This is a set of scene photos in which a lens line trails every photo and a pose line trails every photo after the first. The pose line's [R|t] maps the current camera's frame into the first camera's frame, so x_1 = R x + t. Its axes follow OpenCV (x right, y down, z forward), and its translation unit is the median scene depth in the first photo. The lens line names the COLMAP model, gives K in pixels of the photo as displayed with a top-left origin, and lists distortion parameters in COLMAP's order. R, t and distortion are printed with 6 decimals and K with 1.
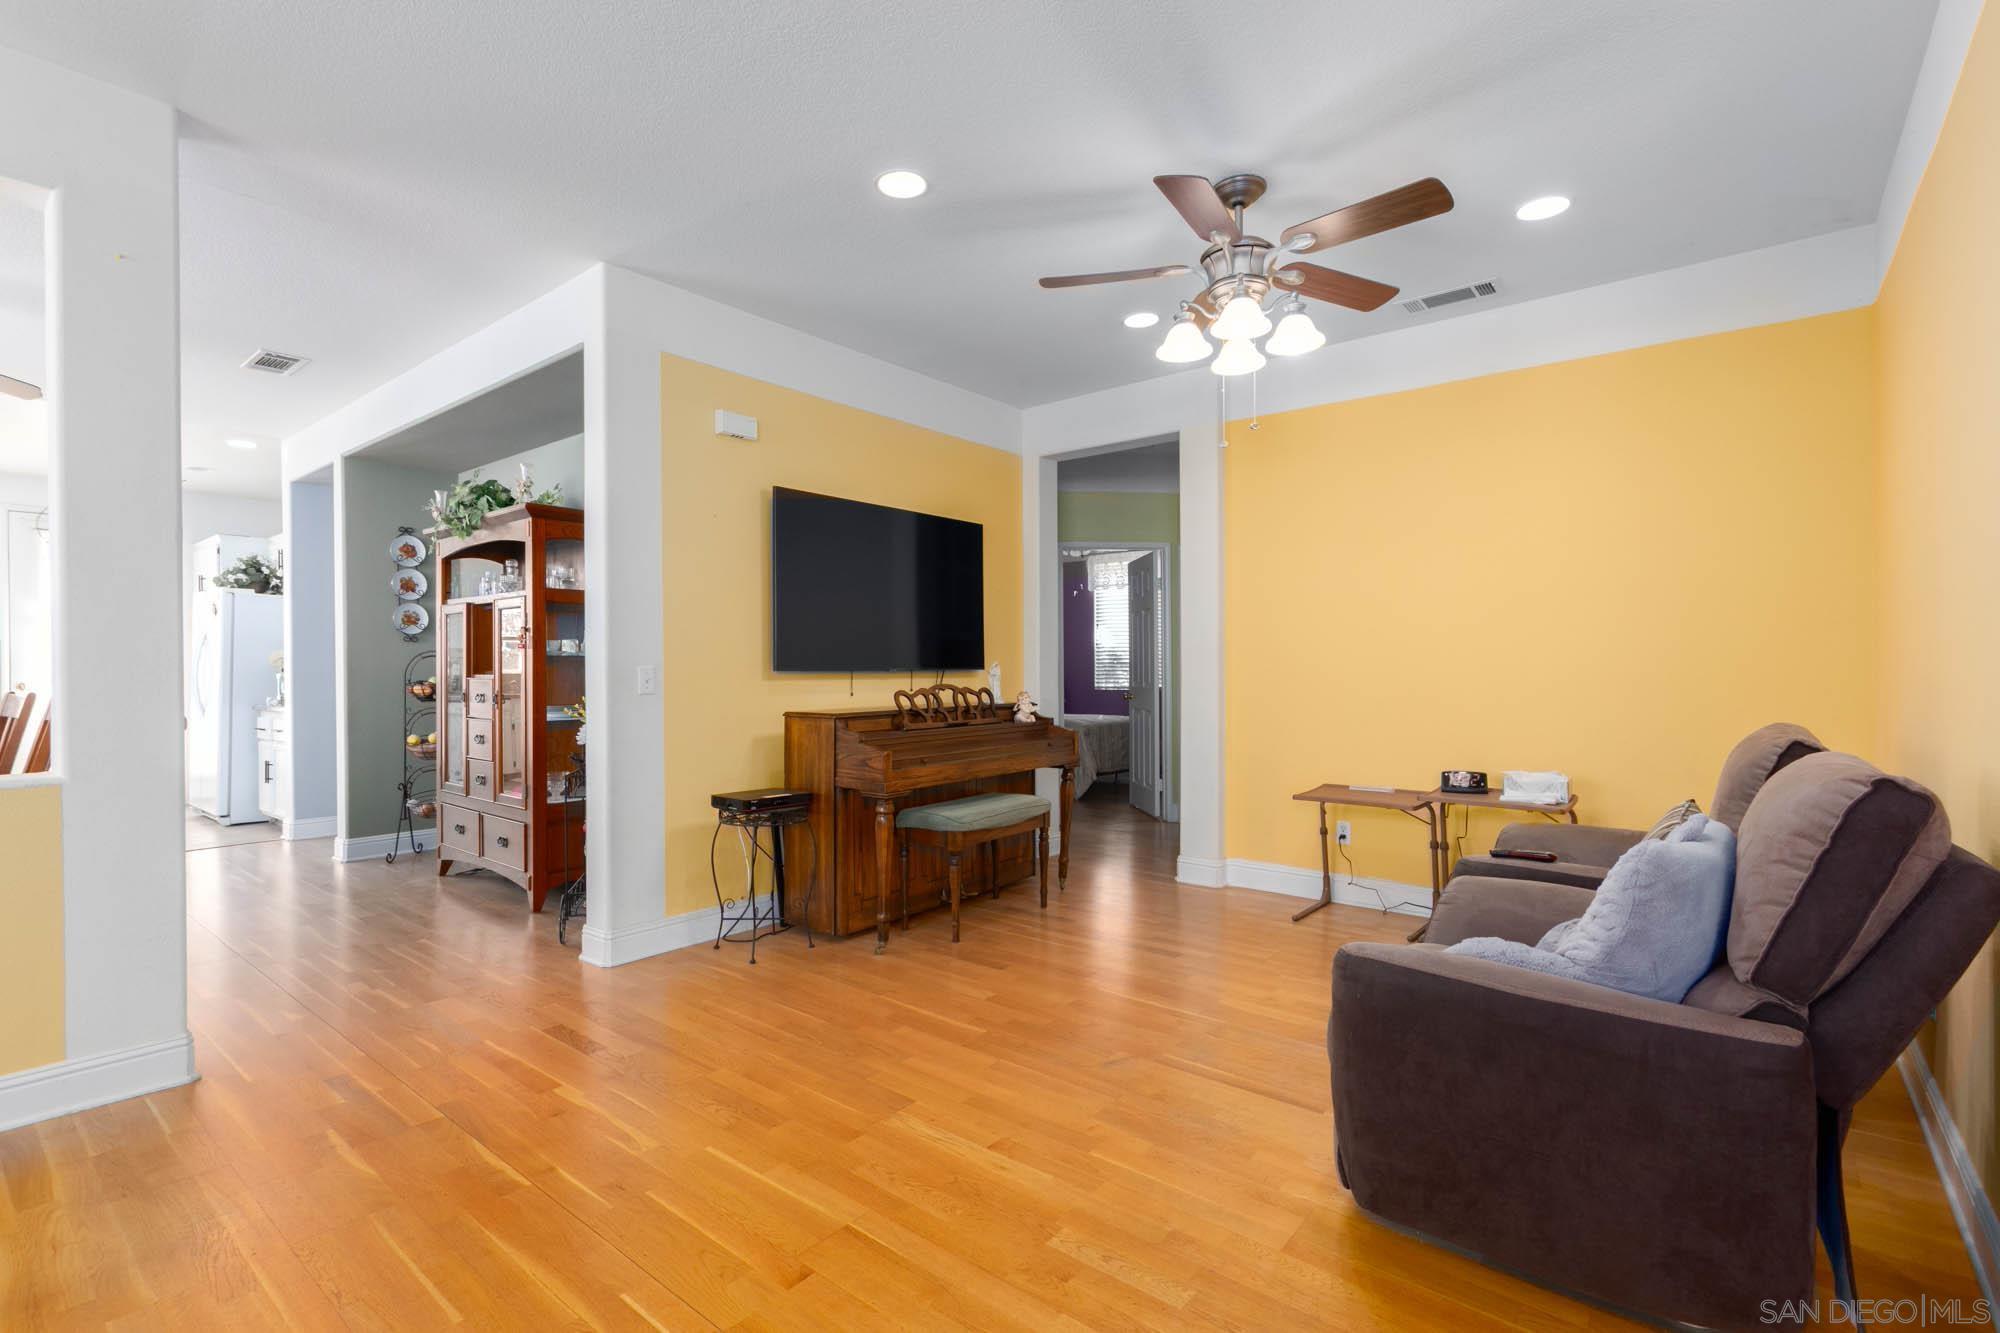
lens RADIAL K [[915.7, 0, 988.6], [0, 915.7, 673.1], [0, 0, 1]] dist [0.005802, -0.003977]
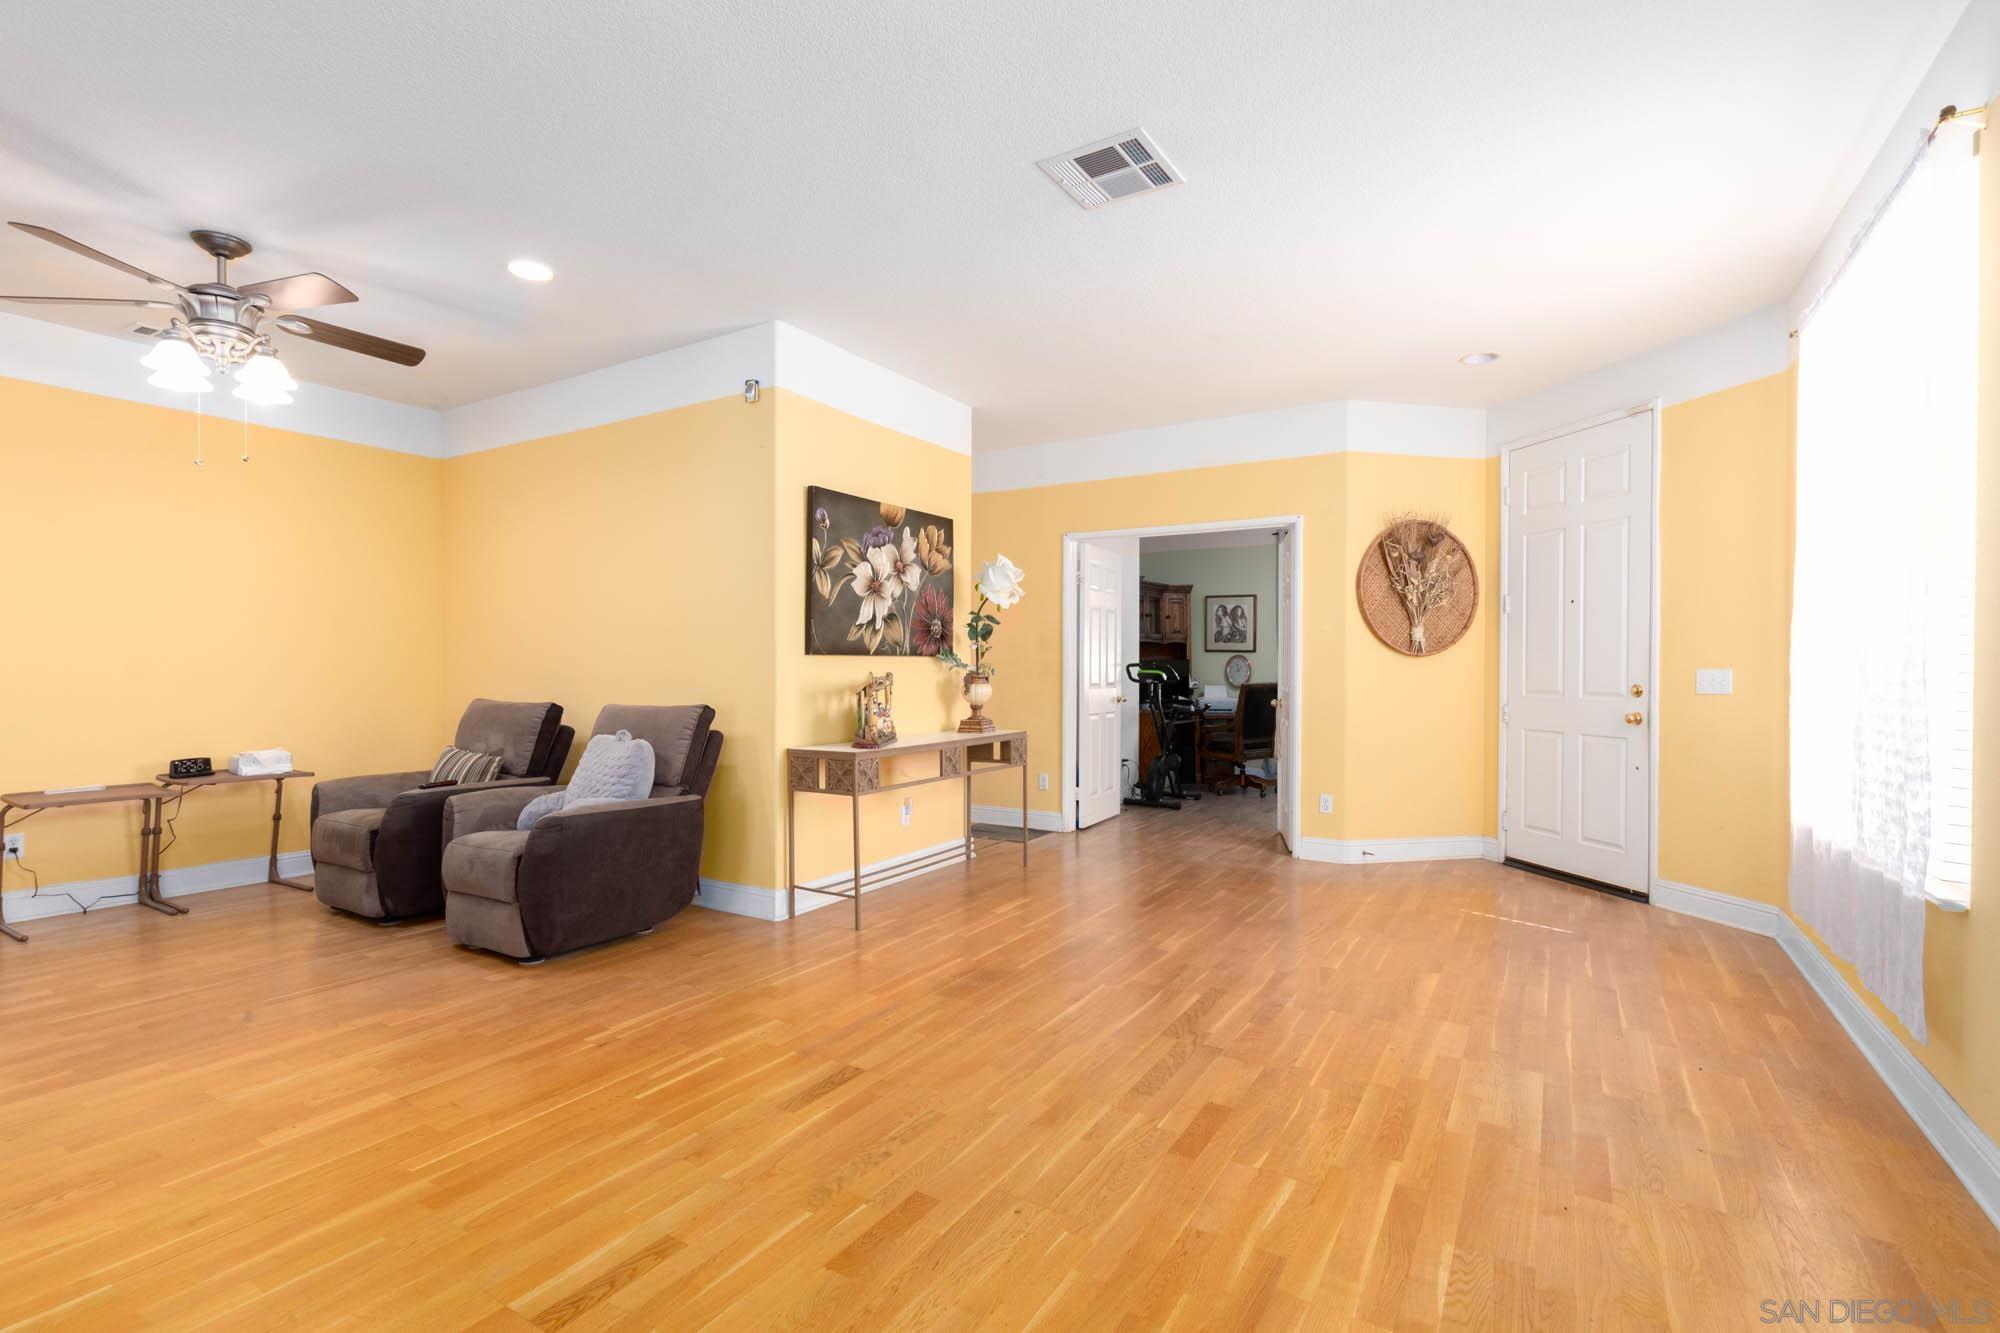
lens RADIAL K [[915.7, 0, 995.2], [0, 915.7, 673.3], [0, 0, 1]] dist [0.005802, -0.003977]
pose [[-0.133233, -0.003612, 0.991078, -0.716978], [0.003460, 0.999986, 0.004110, 0.000285], [-0.991079, 0.003976, -0.133219, 0.155733]]
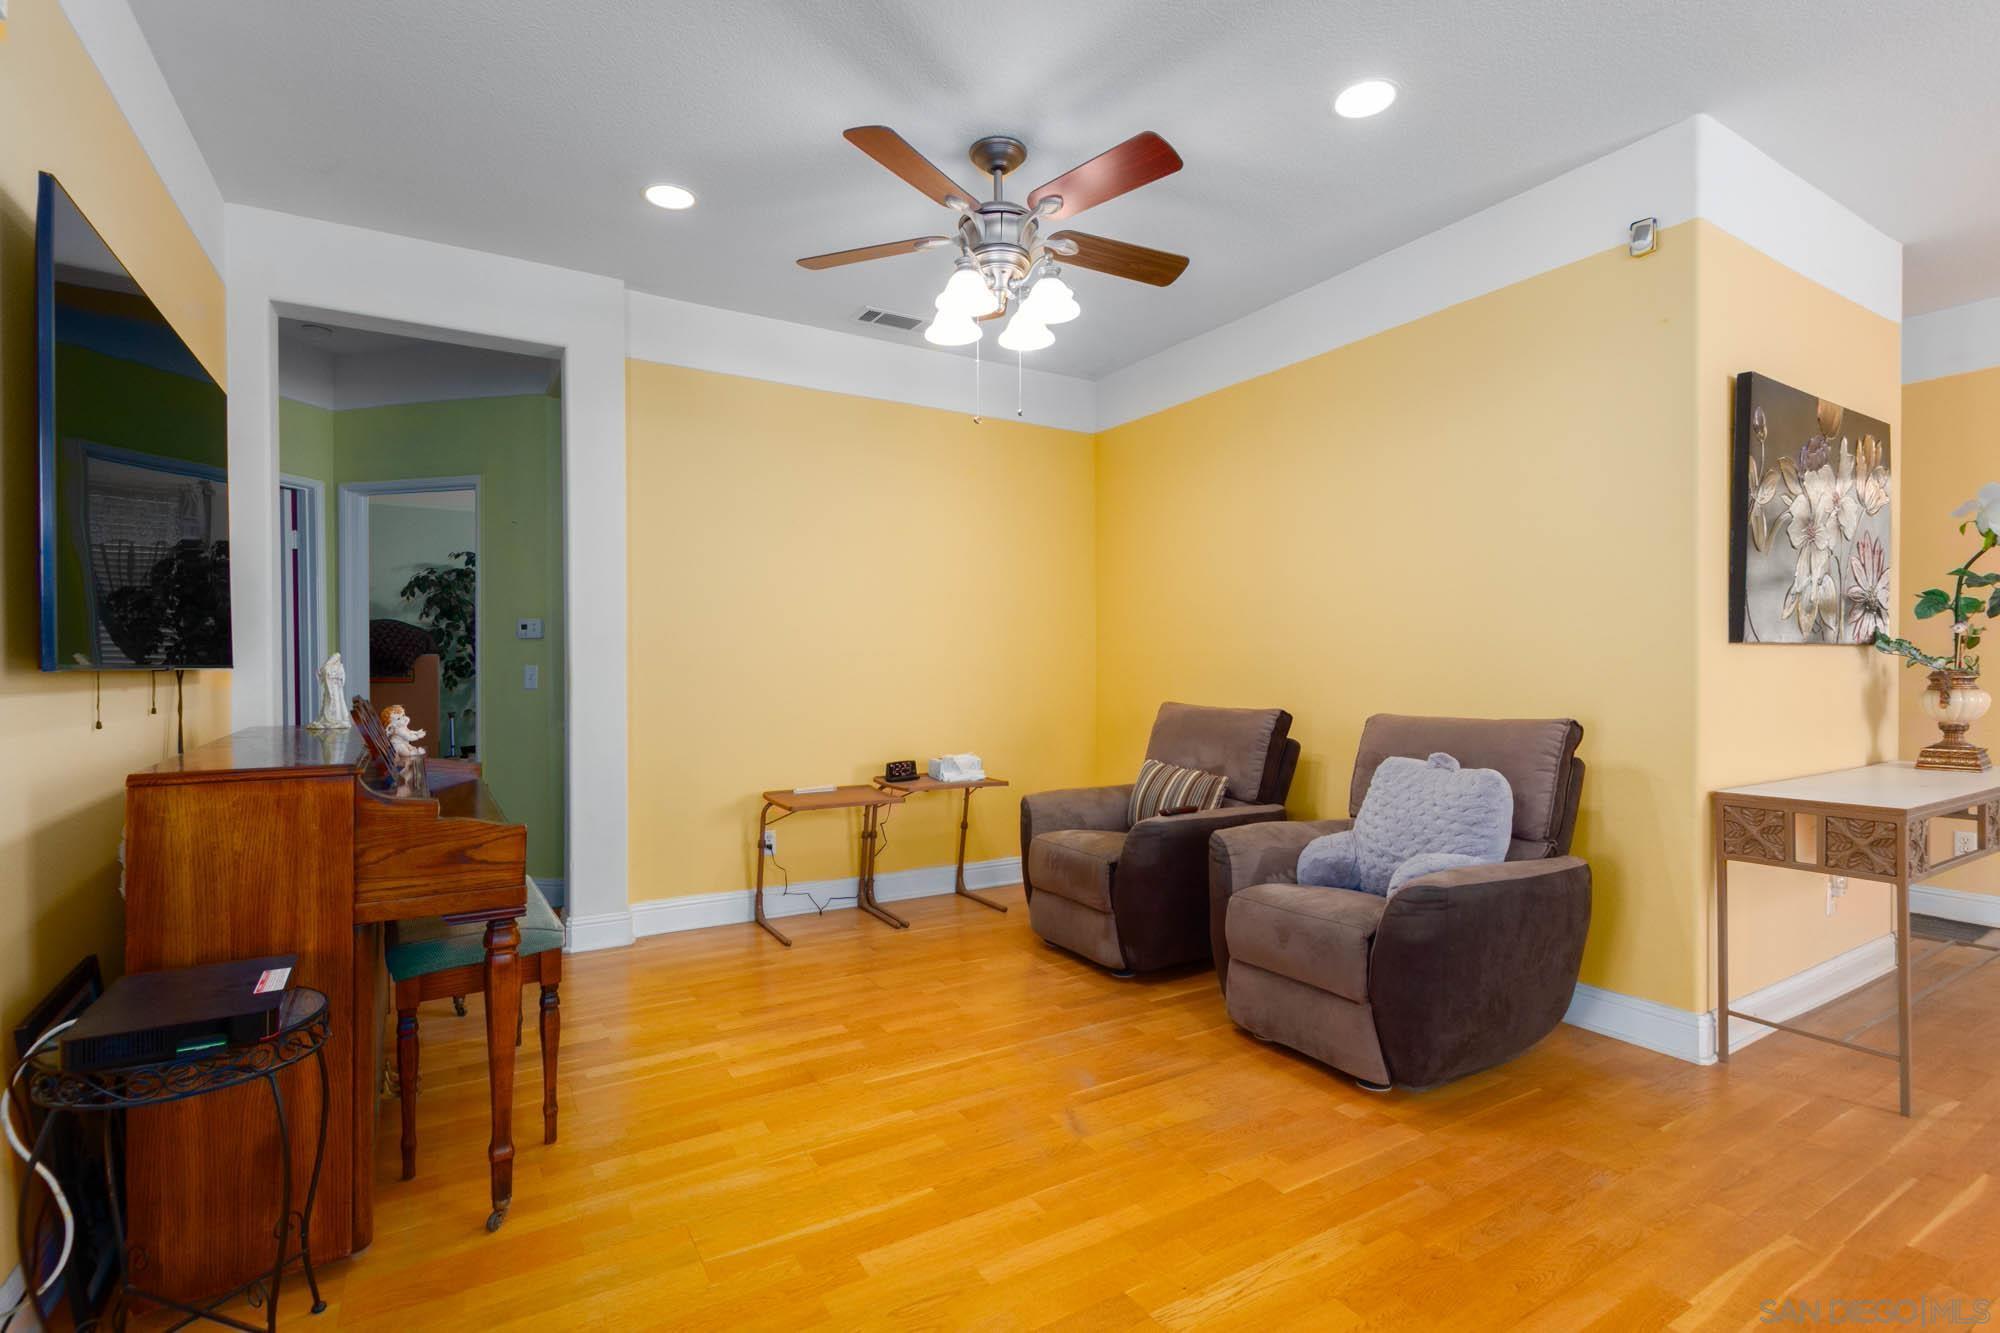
lens RADIAL K [[915.7, 0, 992.9], [0, 915.7, 675.0], [0, 0, 1]] dist [0.005802, -0.003977]
pose [[0.339652, -0.005703, 0.940534, -0.449795], [0.004286, 0.999981, 0.004516, 0.000530], [-0.940542, 0.002498, 0.339669, 0.509472]]
